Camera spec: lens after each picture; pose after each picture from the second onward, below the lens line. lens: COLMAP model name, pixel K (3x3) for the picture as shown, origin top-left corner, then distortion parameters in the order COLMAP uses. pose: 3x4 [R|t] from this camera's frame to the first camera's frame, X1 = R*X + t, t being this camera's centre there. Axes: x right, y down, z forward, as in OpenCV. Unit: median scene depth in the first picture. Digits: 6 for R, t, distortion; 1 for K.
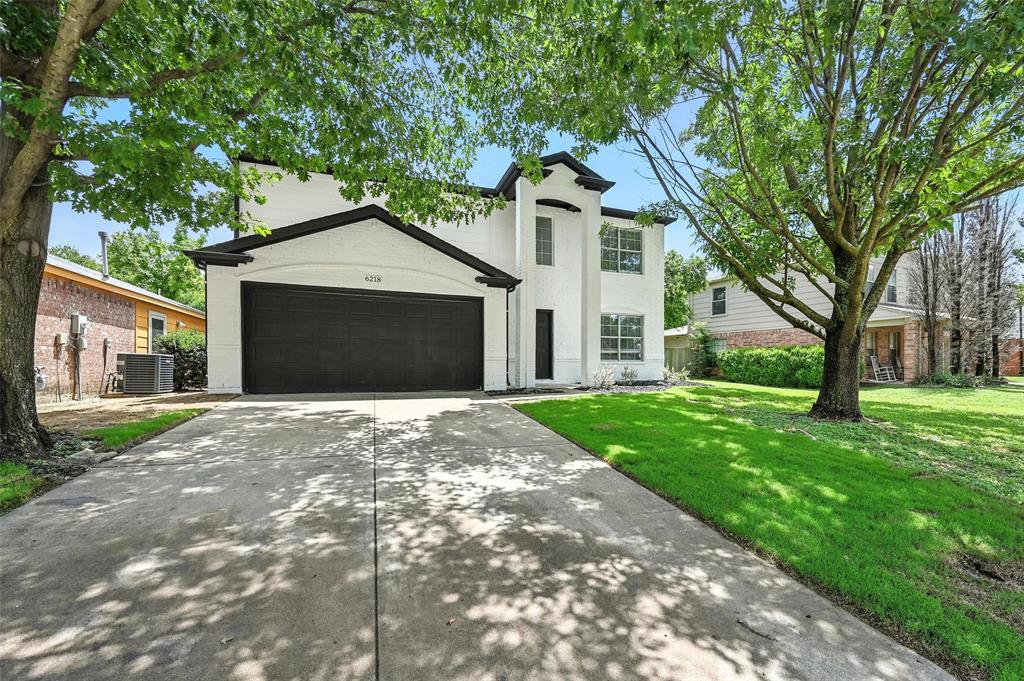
lens RADIAL K [[421.8, 0, 512.7], [0, 421.8, 367.3], [0, 0, 1]] dist [-0.000078, -0.000240]
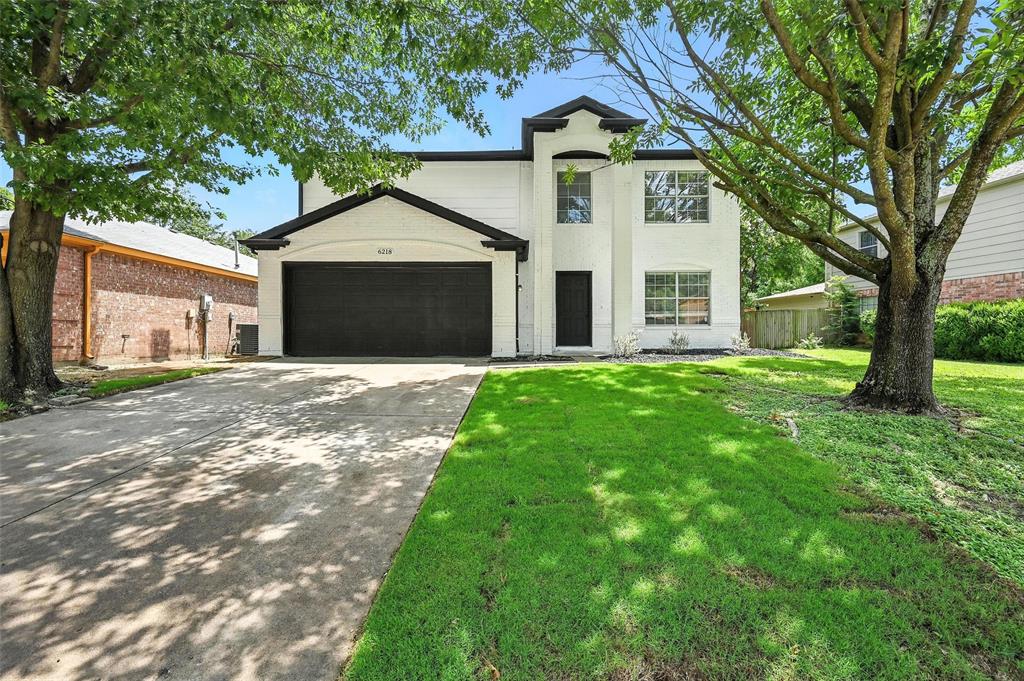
lens RADIAL K [[410.4, 0, 511.1], [0, 410.4, 333.3], [0, 0, 1]] dist [-0.000138, 0.000033]
pose [[0.932711, -0.004932, -0.360590, 0.316487], [0.003257, 0.999981, -0.005252, 0.005039], [0.360609, 0.003724, 0.932709, 0.127971]]
